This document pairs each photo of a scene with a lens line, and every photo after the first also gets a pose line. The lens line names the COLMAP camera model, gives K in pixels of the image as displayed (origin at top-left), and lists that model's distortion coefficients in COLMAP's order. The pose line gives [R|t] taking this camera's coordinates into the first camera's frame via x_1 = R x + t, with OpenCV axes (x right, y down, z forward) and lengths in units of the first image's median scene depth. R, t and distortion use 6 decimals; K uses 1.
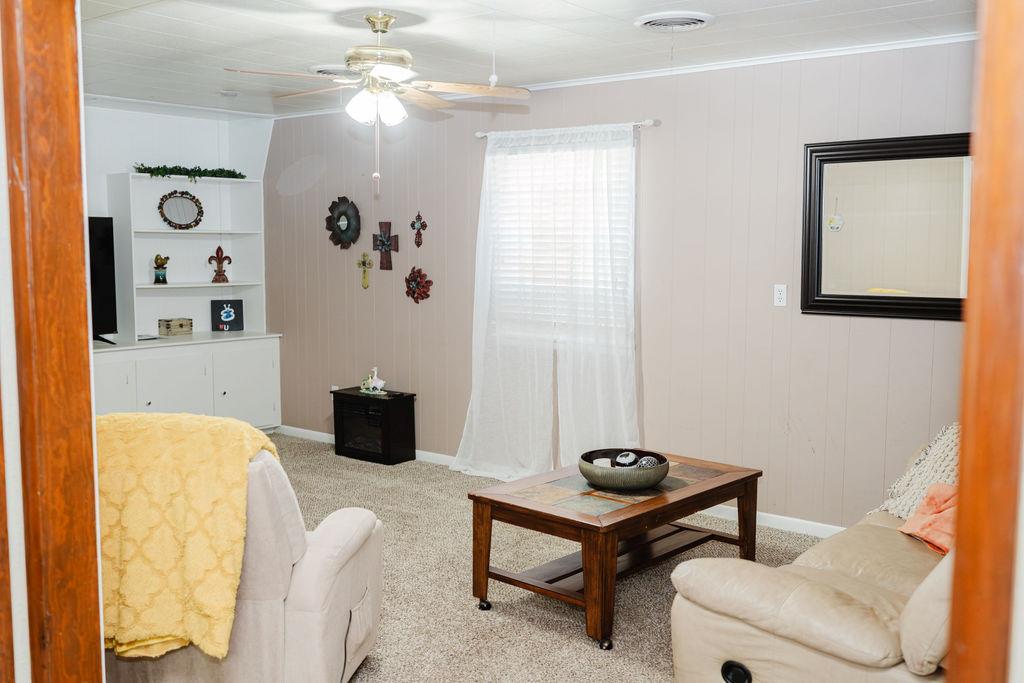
lens RADIAL K [[994.6, 0, 509.5], [0, 994.6, 342.5], [0, 0, 1]] dist [0.007835, 0.004727]
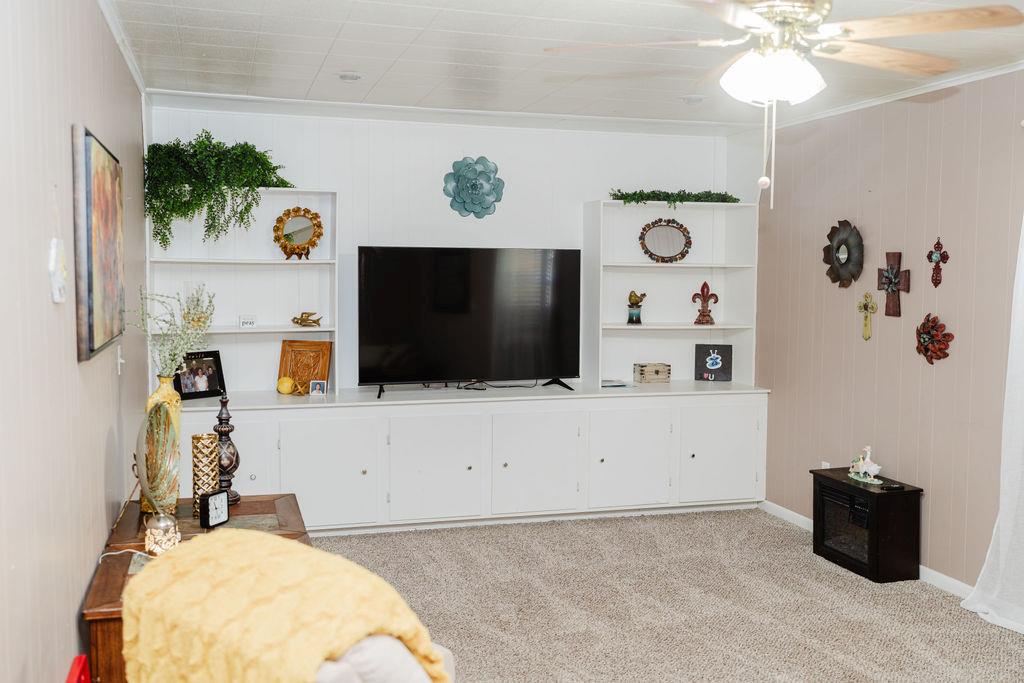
lens RADIAL K [[994.6, 0, 509.5], [0, 994.6, 342.5], [0, 0, 1]] dist [0.007835, 0.004727]
pose [[0.828206, 0.043643, -0.558722, 0.053191], [-0.061466, 0.998022, -0.013155, -0.024770], [0.557043, 0.045237, 0.829251, 0.211336]]
